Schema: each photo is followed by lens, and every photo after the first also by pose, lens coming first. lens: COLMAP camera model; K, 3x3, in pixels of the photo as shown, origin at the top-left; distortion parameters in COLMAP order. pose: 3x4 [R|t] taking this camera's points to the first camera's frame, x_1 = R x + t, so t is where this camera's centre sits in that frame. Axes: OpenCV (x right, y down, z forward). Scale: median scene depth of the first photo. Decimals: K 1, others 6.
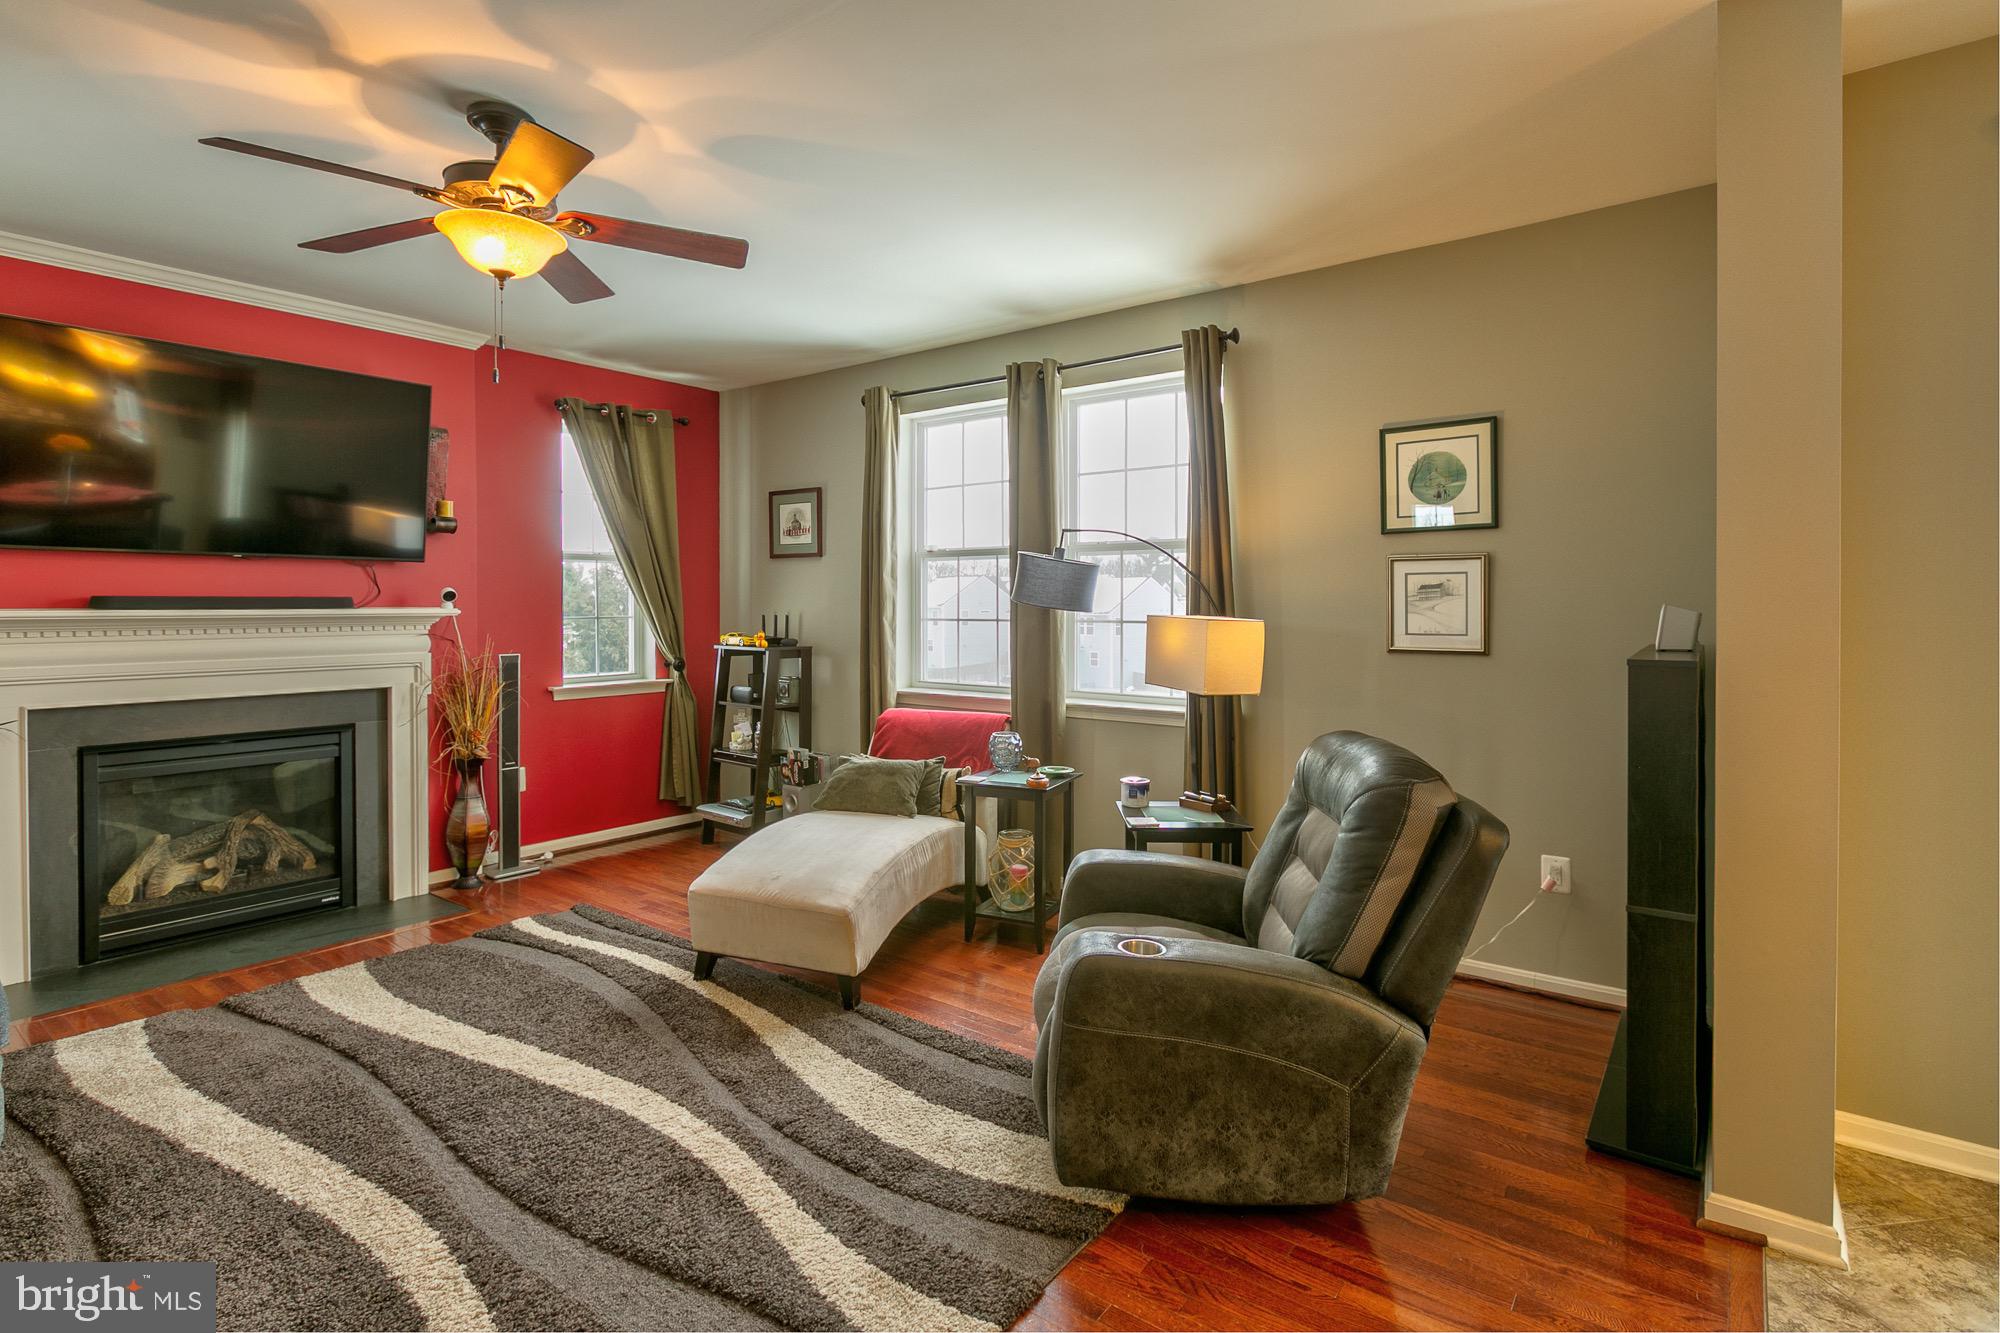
lens RADIAL K [[973.5, 0, 995.2], [0, 973.5, 613.7], [0, 0, 1]] dist [0.000819, -0.001239]
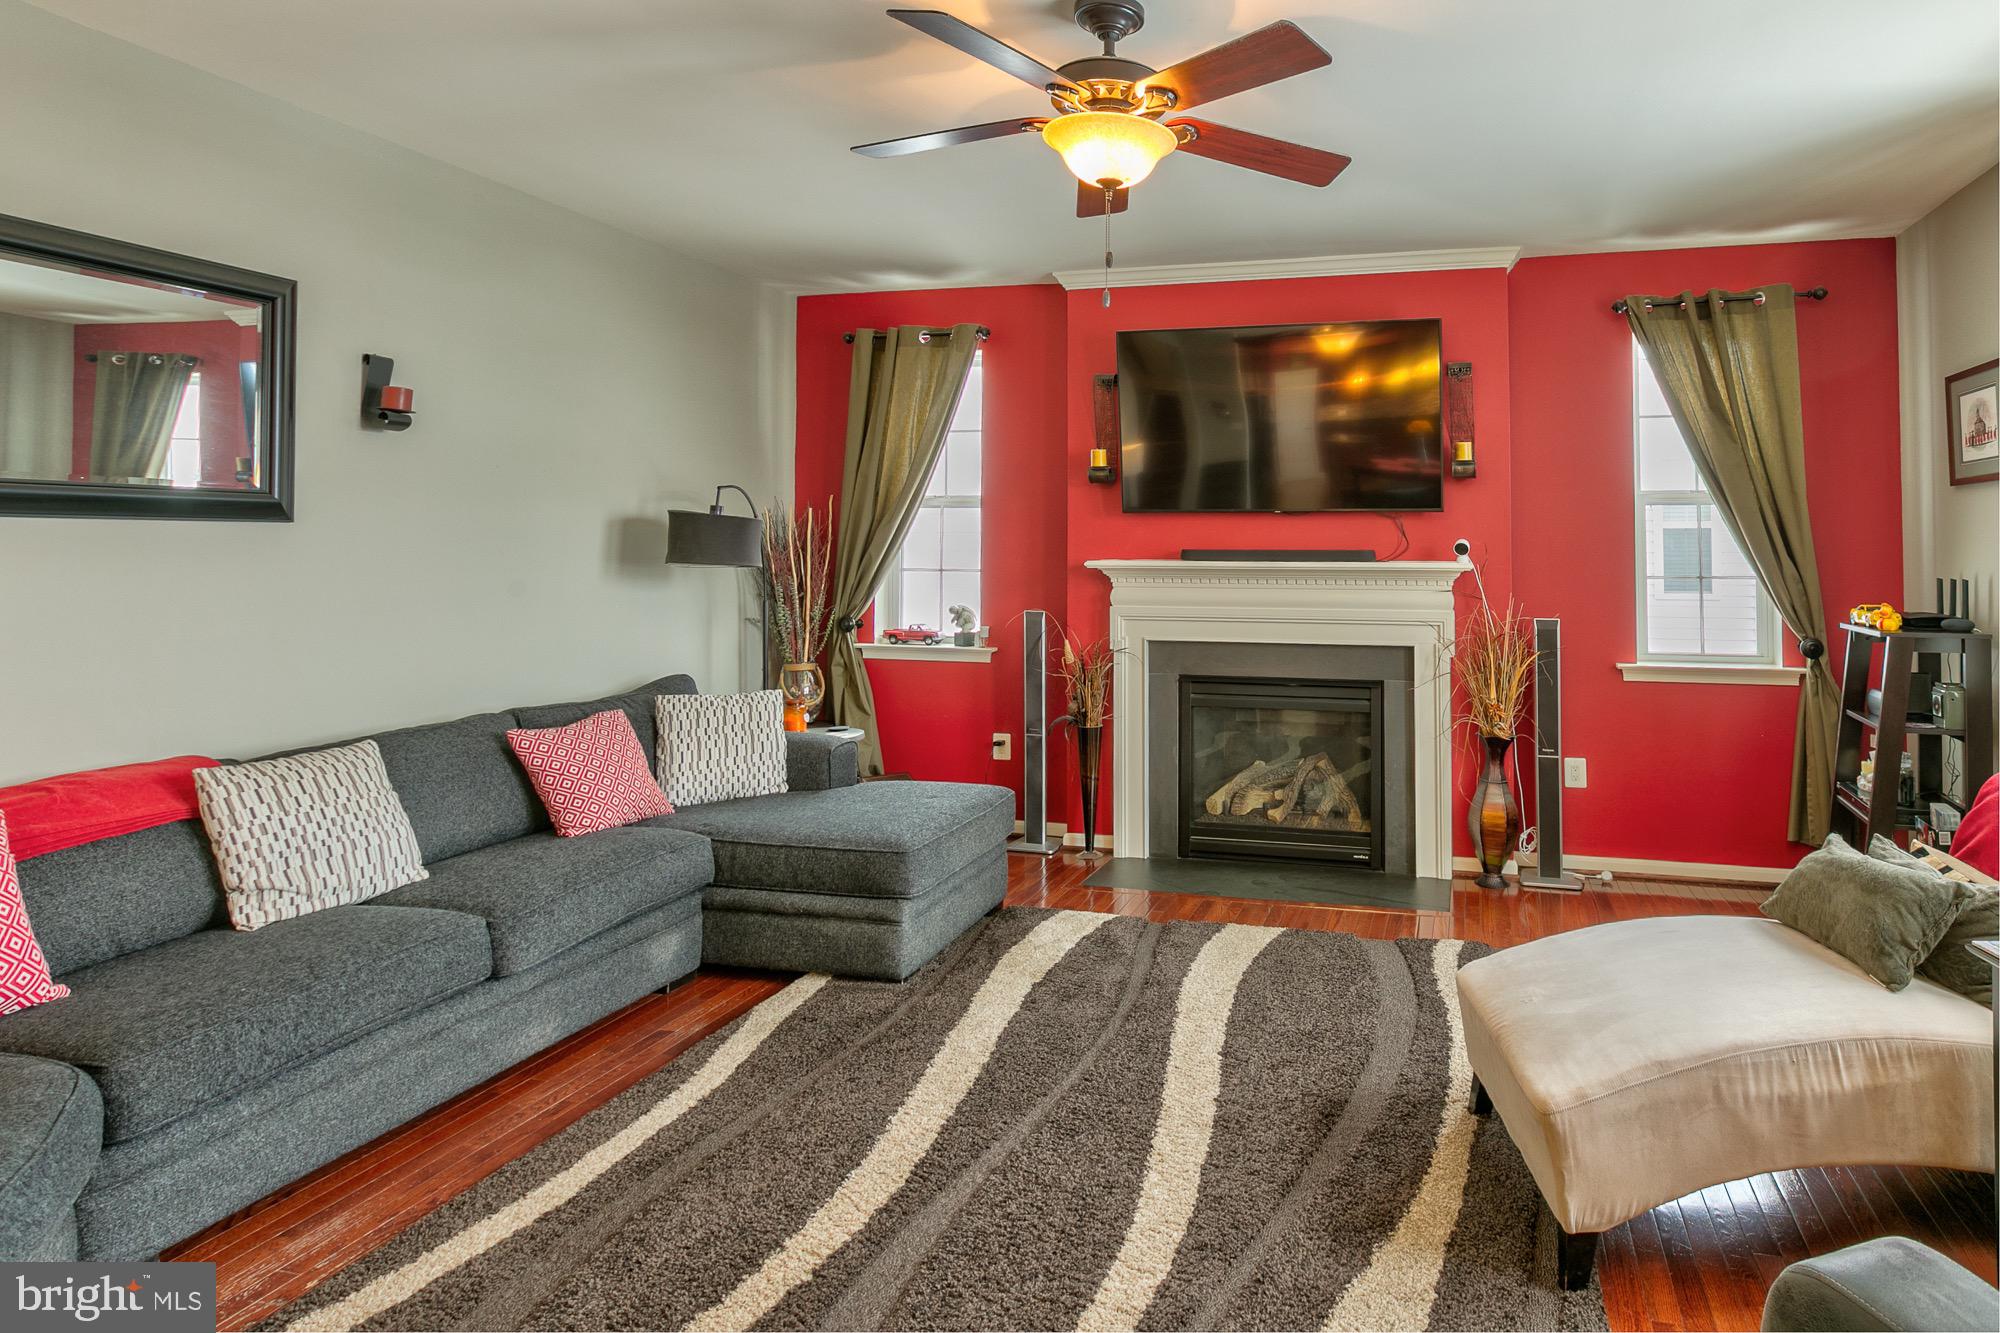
lens RADIAL K [[1065.7, 0, 1232.2], [0, 1065.7, 534.3], [0, 0, 1]] dist [-0.000355, -0.001661]
pose [[0.421868, -0.016790, -0.906502, 0.246759], [-0.015613, 0.999546, -0.025779, -0.003070], [0.906523, 0.025028, 0.421414, 0.424391]]
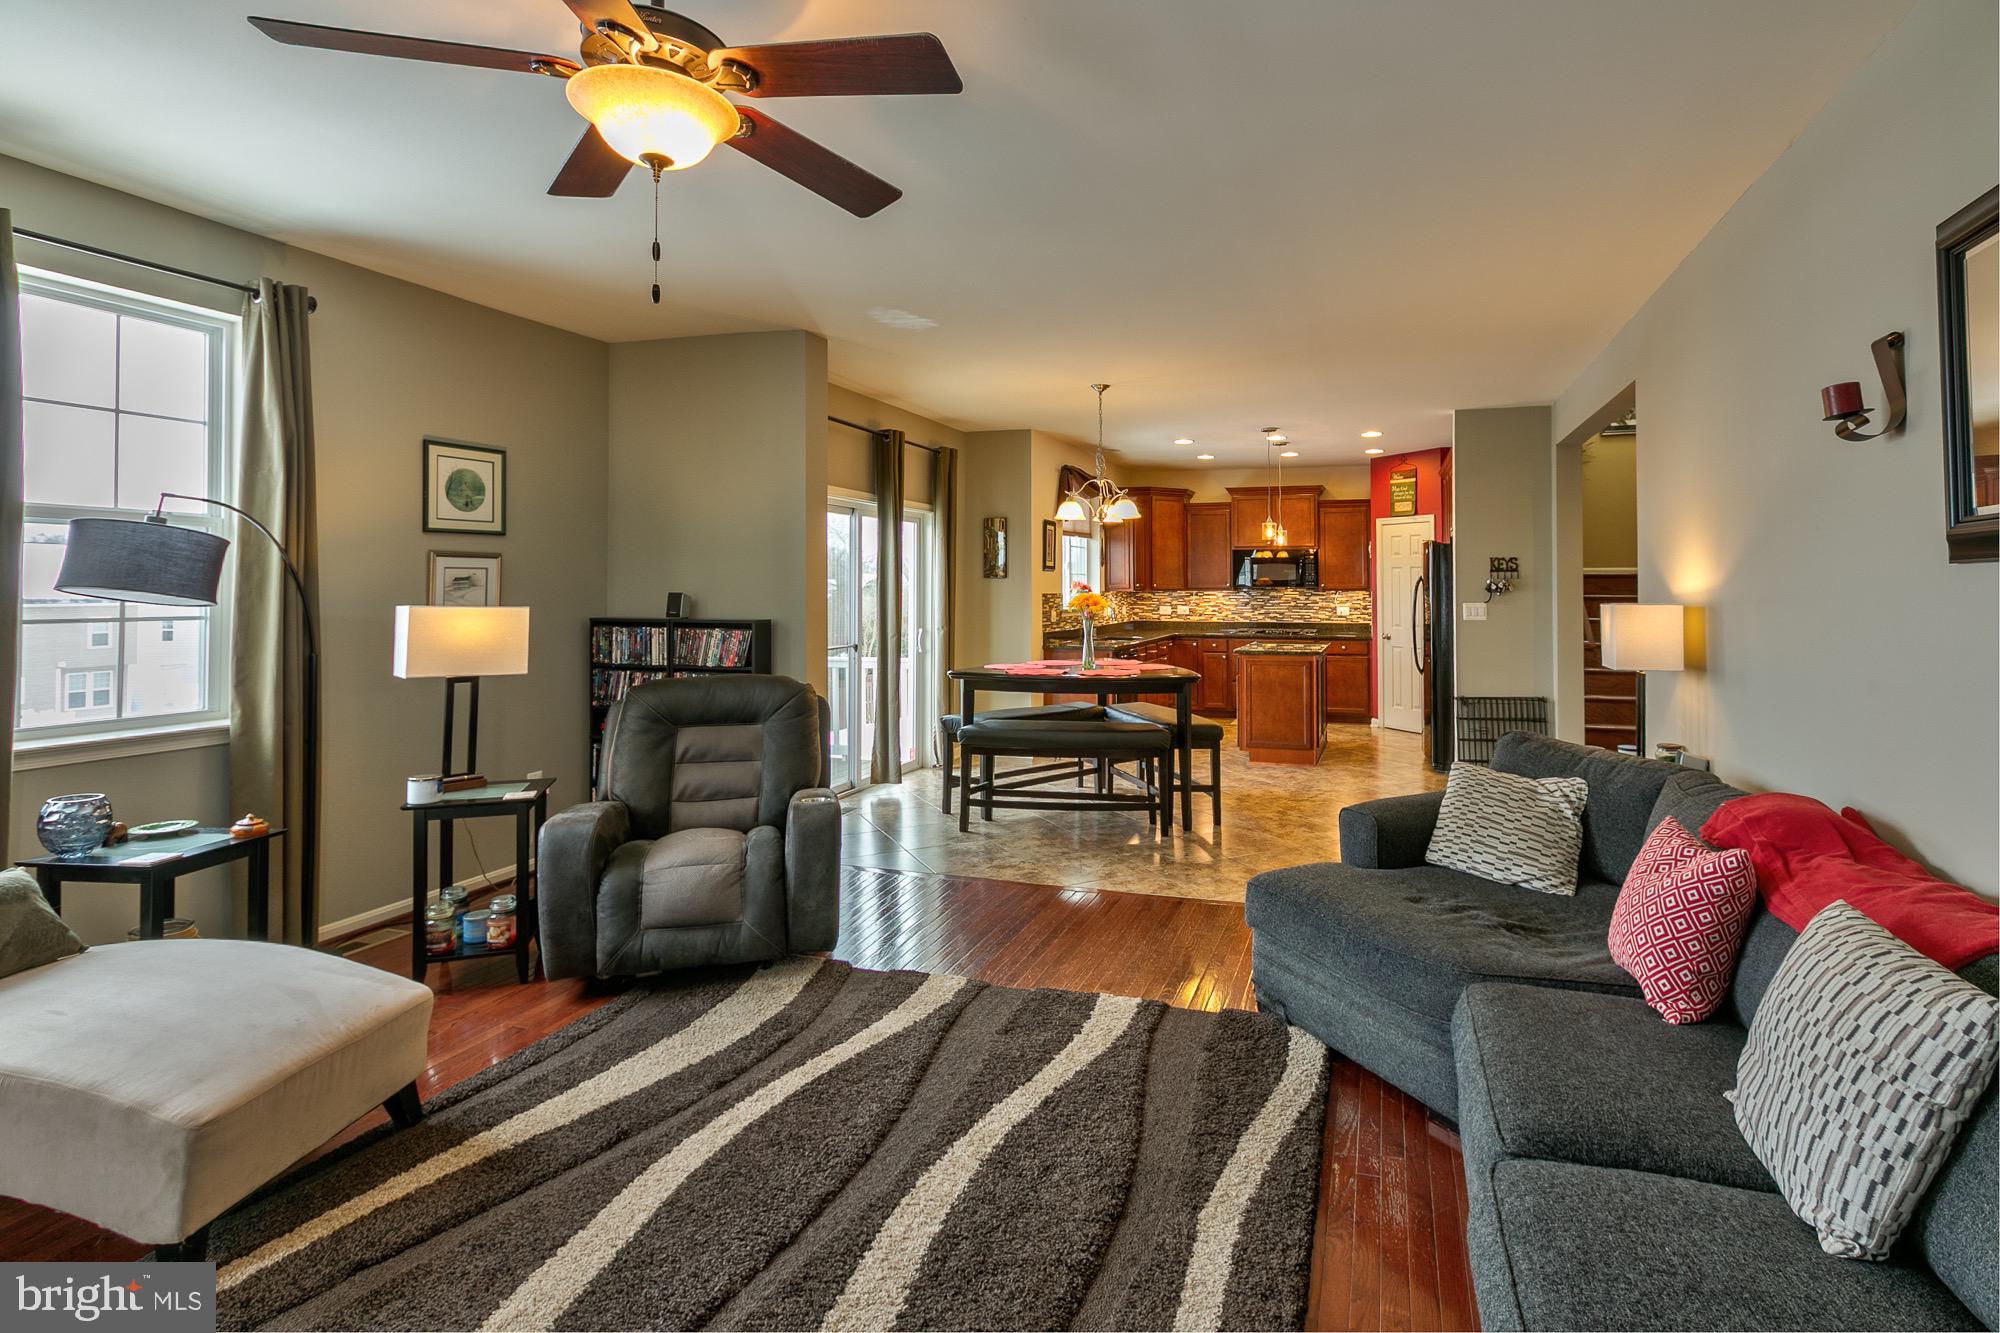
lens RADIAL K [[971.6, 0, 1111.8], [0, 971.6, 566.8], [0, 0, 1]] dist [-0.000726, -0.000541]
pose [[-0.369427, 0.020694, 0.929030, -0.810906], [0.010893, 0.999780, -0.017938, -0.010220], [-0.929196, 0.003493, -0.369571, 0.582664]]
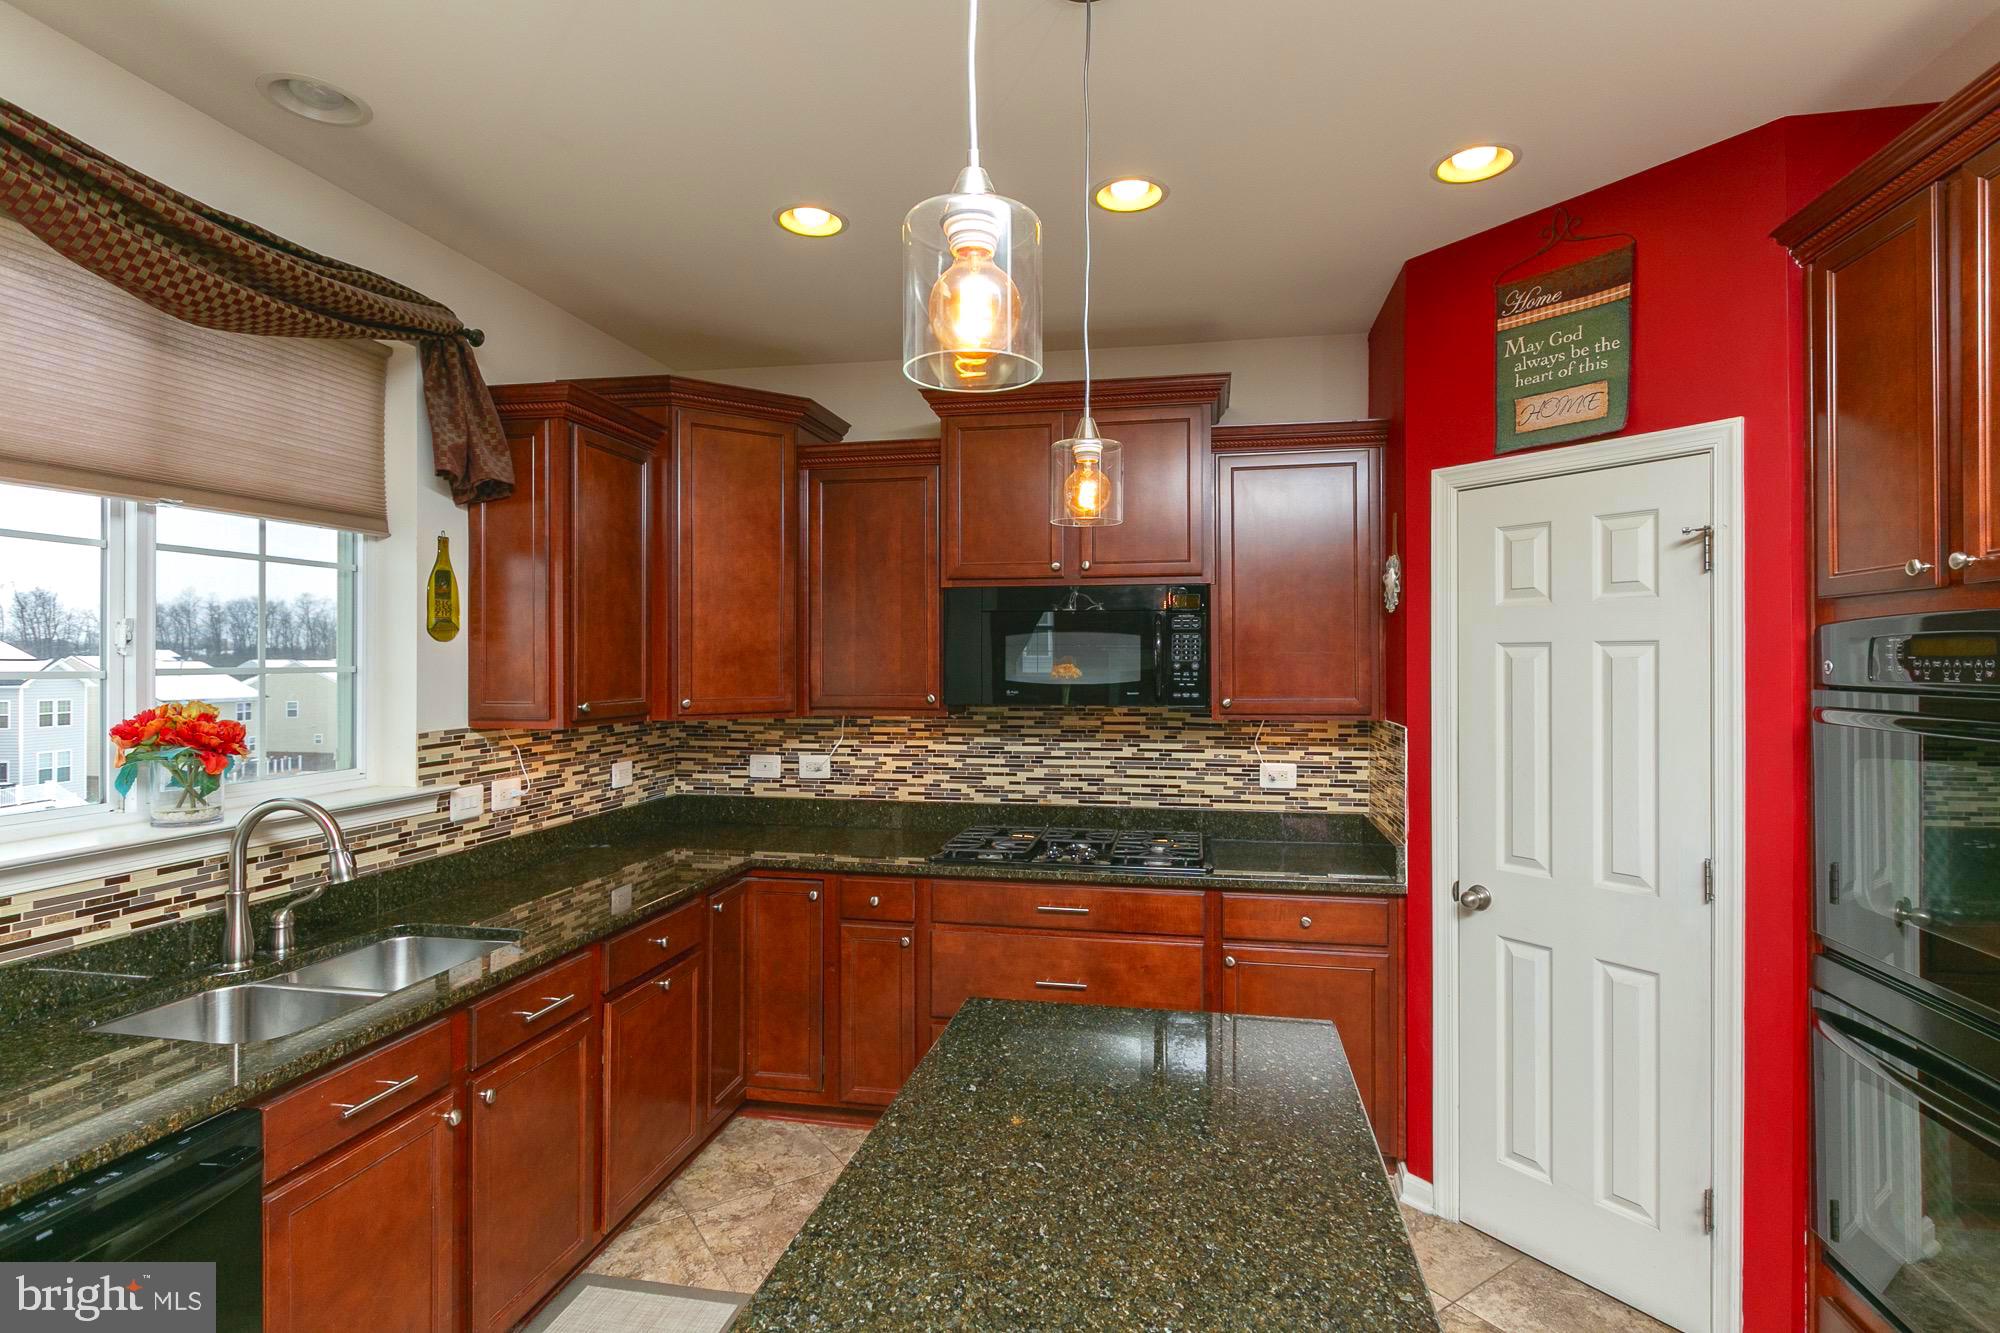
lens RADIAL K [[986.1, 0, 1021.2], [0, 986.1, 661.3], [0, 0, 1]] dist [0.004455, -0.000705]
pose [[-0.455960, 0.003773, 0.889992, 0.598759], [0.010011, 0.999949, 0.000889, -0.034536], [-0.889944, 0.009315, -0.455975, -0.287685]]
